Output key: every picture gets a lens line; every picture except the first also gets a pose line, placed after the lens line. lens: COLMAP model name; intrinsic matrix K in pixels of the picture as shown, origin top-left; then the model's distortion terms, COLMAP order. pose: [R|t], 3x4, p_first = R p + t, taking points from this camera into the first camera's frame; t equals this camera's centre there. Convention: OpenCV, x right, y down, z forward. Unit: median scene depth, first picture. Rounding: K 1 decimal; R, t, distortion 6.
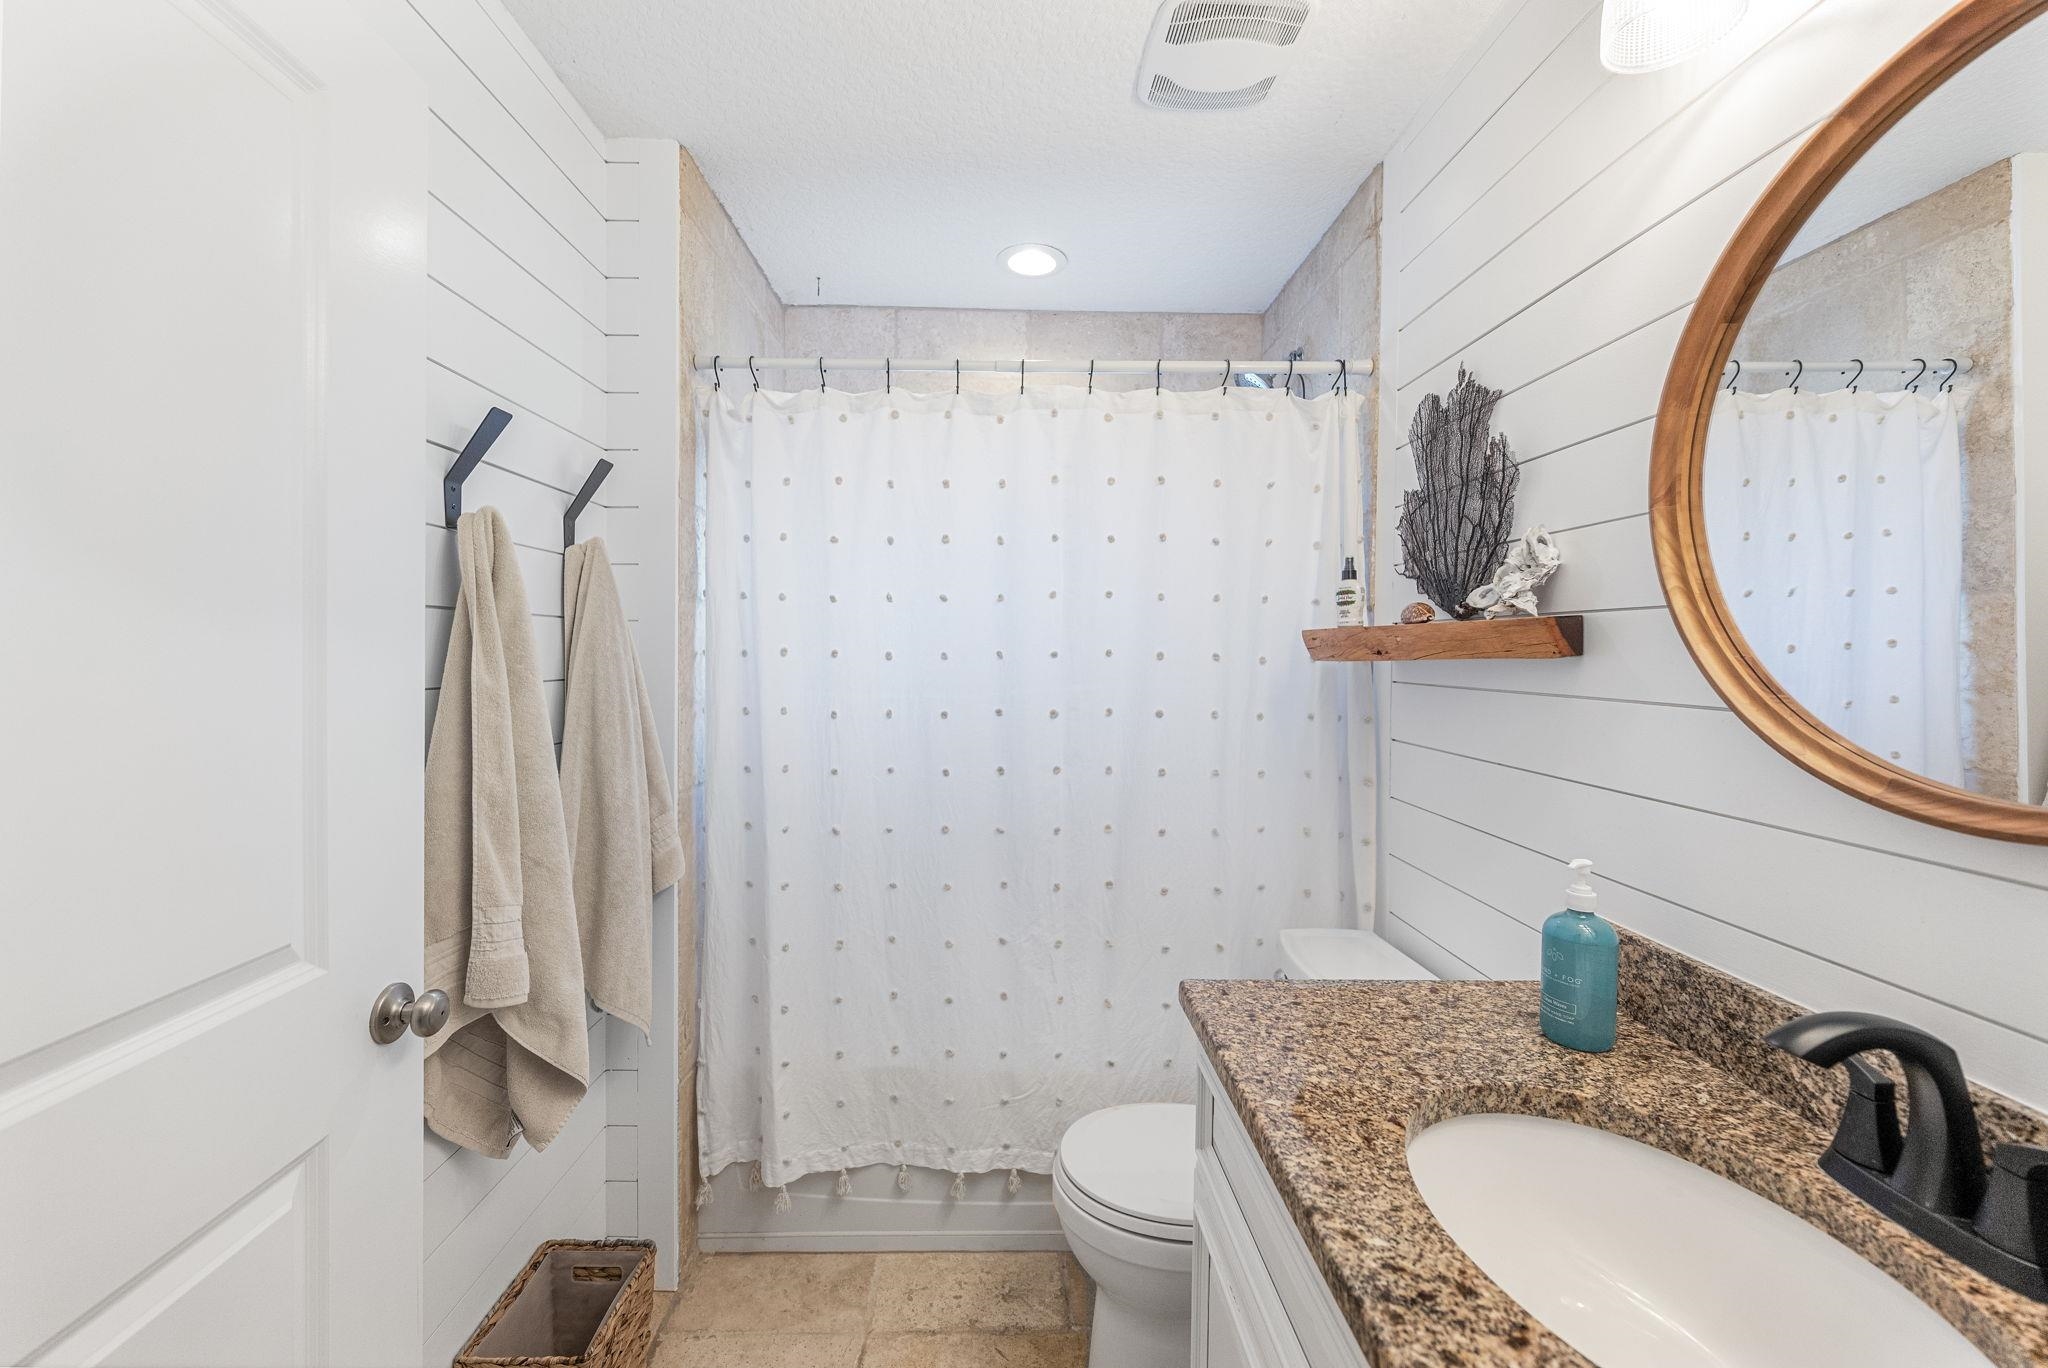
lens RADIAL K [[809.6, 0, 1017.7], [0, 809.6, 664.3], [0, 0, 1]] dist [-0.004304, 0.000251]
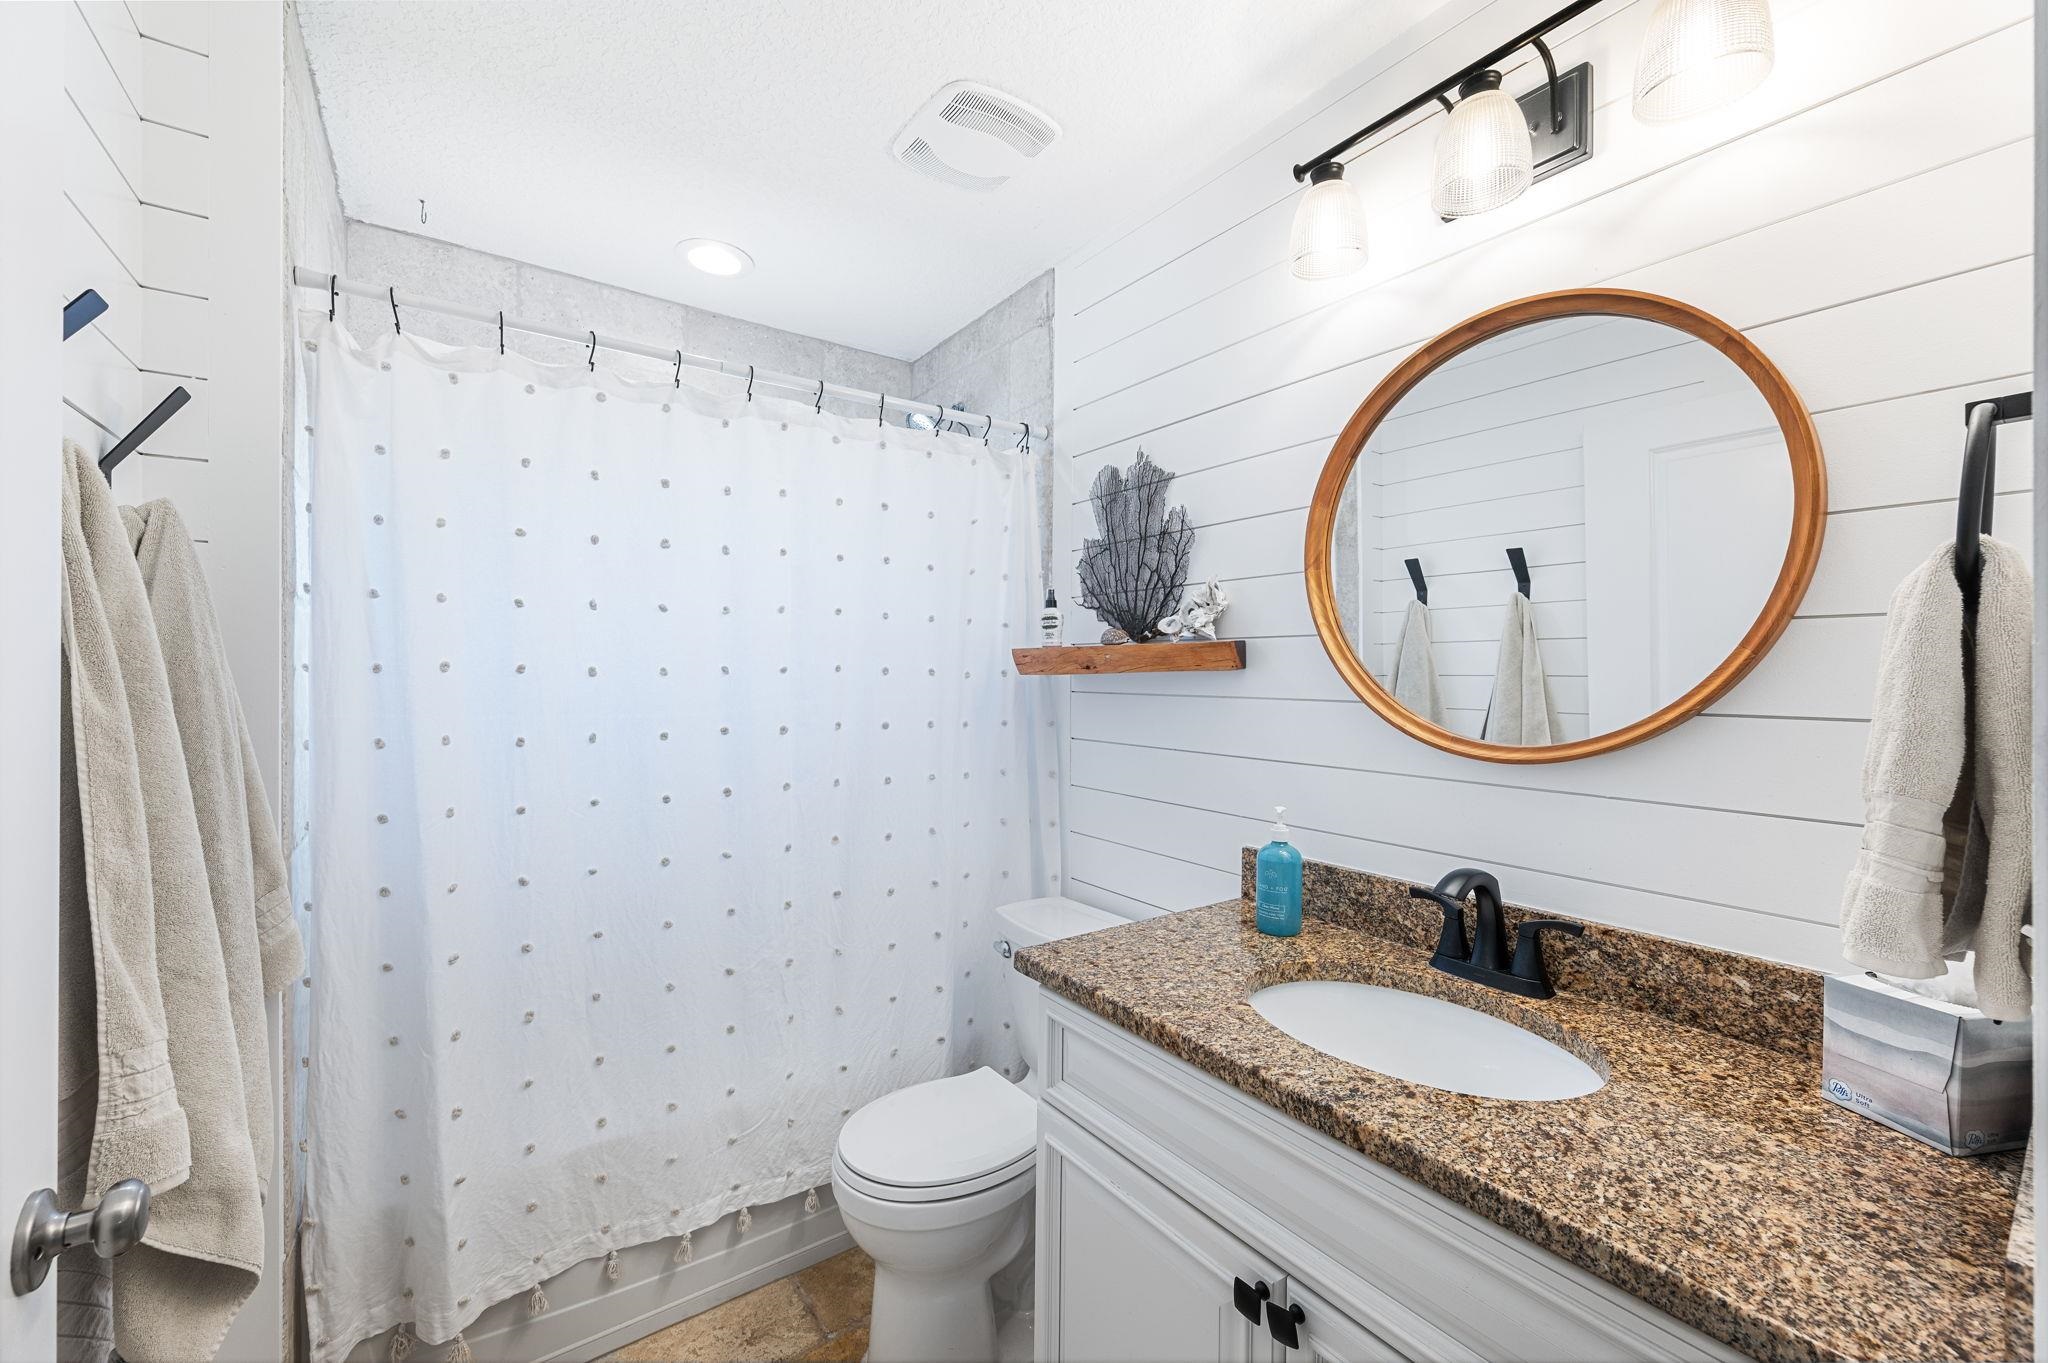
lens RADIAL K [[809.6, 0, 981.7], [0, 809.6, 677.8], [0, 0, 1]] dist [-0.004304, 0.000251]
pose [[0.829825, -0.005263, 0.557999, -0.327281], [0.010052, 0.999934, -0.005516, 0.005878], [-0.557933, 0.010186, 0.829823, 0.047120]]
